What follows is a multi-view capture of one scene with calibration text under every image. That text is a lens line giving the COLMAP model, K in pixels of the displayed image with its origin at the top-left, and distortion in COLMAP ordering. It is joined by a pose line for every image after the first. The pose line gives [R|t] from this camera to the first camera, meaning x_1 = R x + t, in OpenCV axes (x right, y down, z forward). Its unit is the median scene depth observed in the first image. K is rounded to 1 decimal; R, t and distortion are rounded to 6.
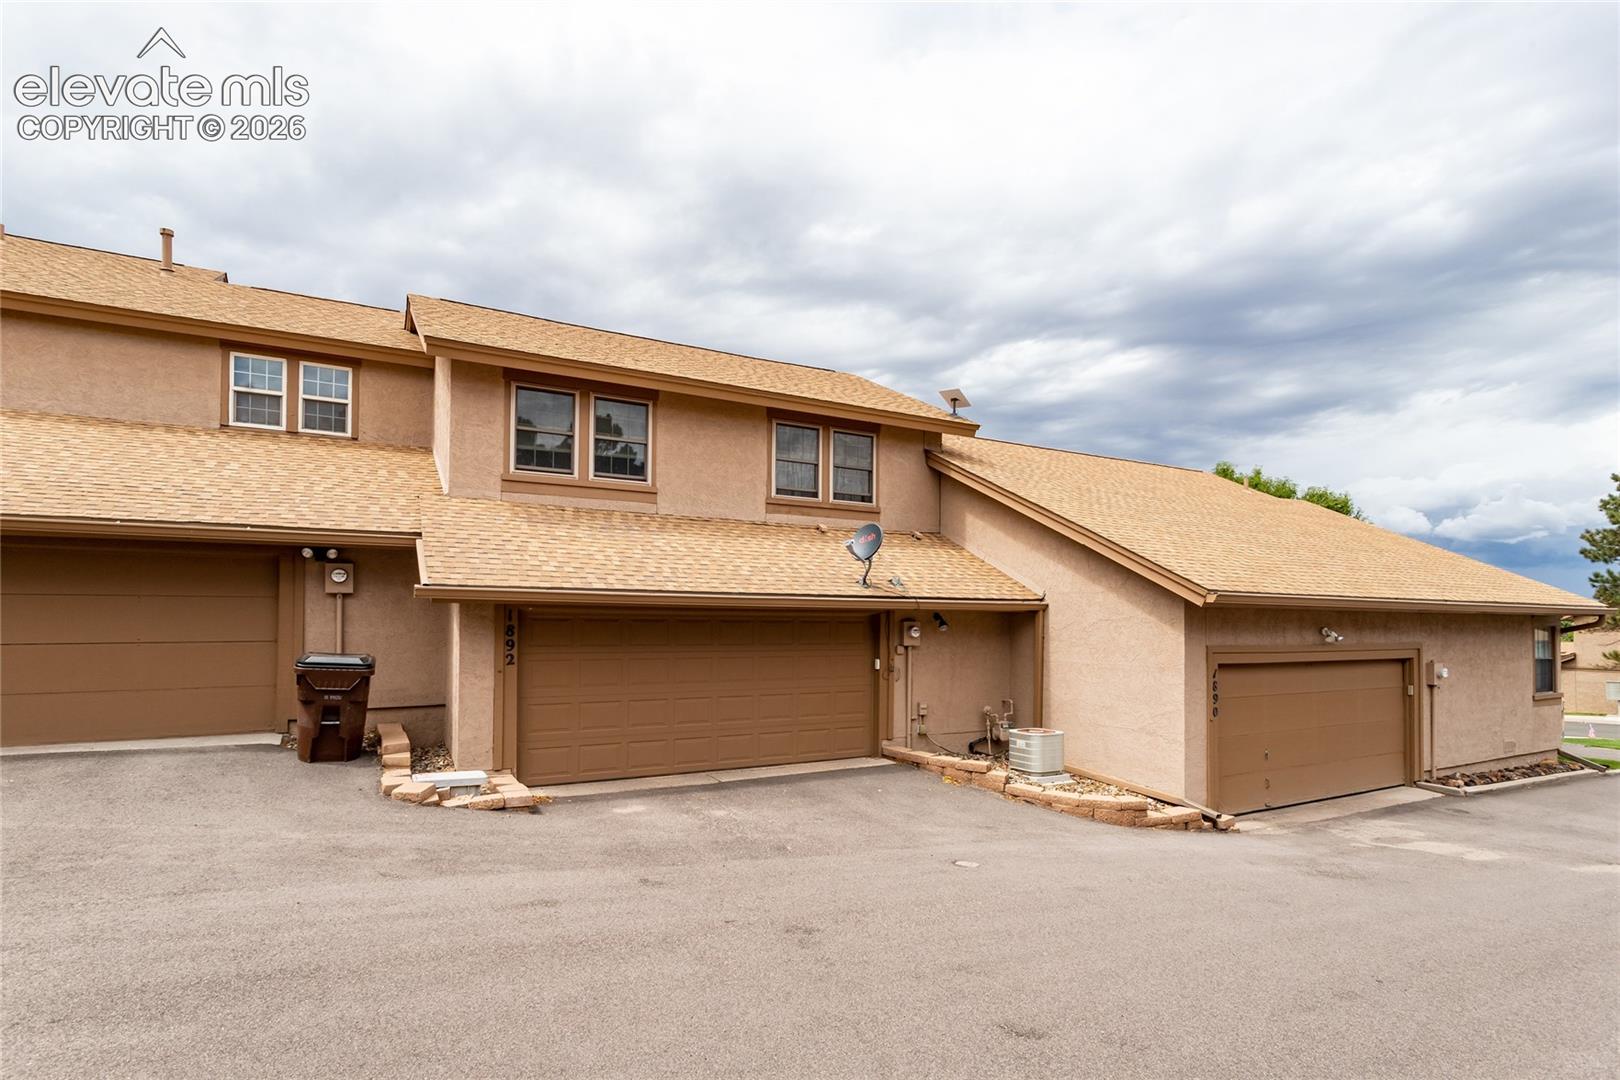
lens RADIAL K [[795.3, 0, 806.3], [0, 795.3, 546.7], [0, 0, 1]] dist [-0.002841, 0.000124]
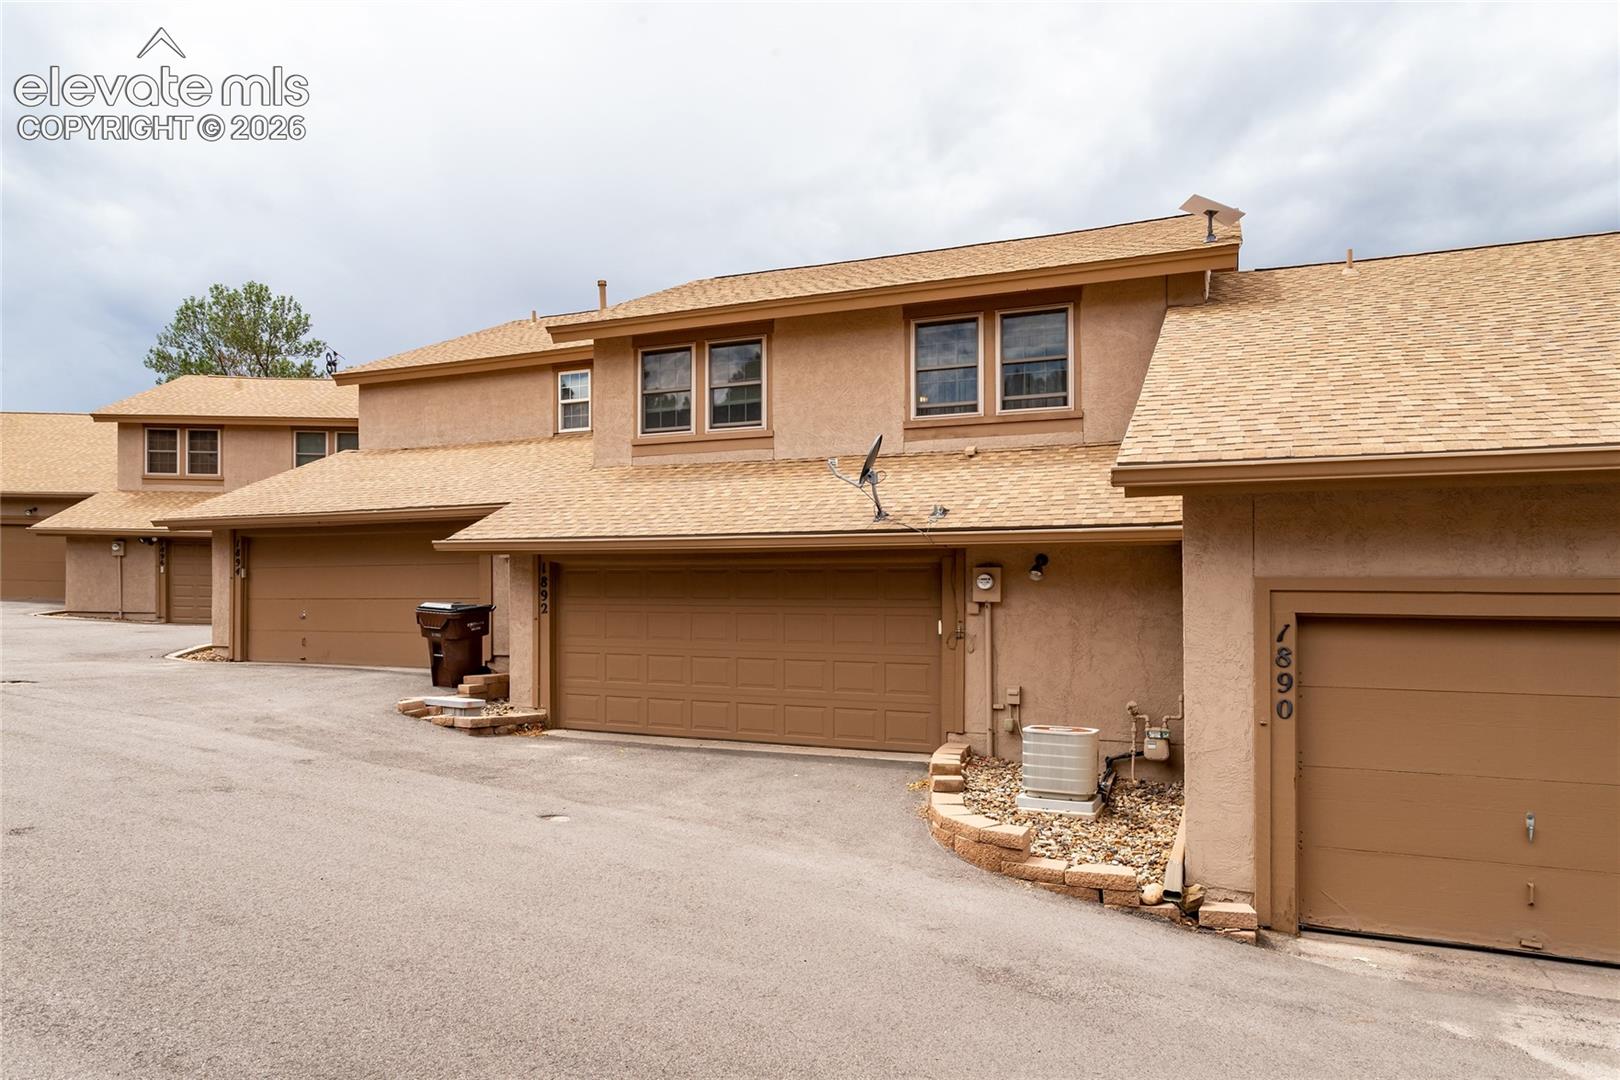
lens RADIAL K [[1052.5, 0, 809.9], [0, 1052.5, 522.8], [0, 0, 1]] dist [0.005970, 0.001433]
pose [[0.611455, -0.083034, -0.786910, 0.751031], [0.053343, 0.996542, -0.063705, 0.104856], [0.789479, -0.003023, 0.613770, 0.318343]]
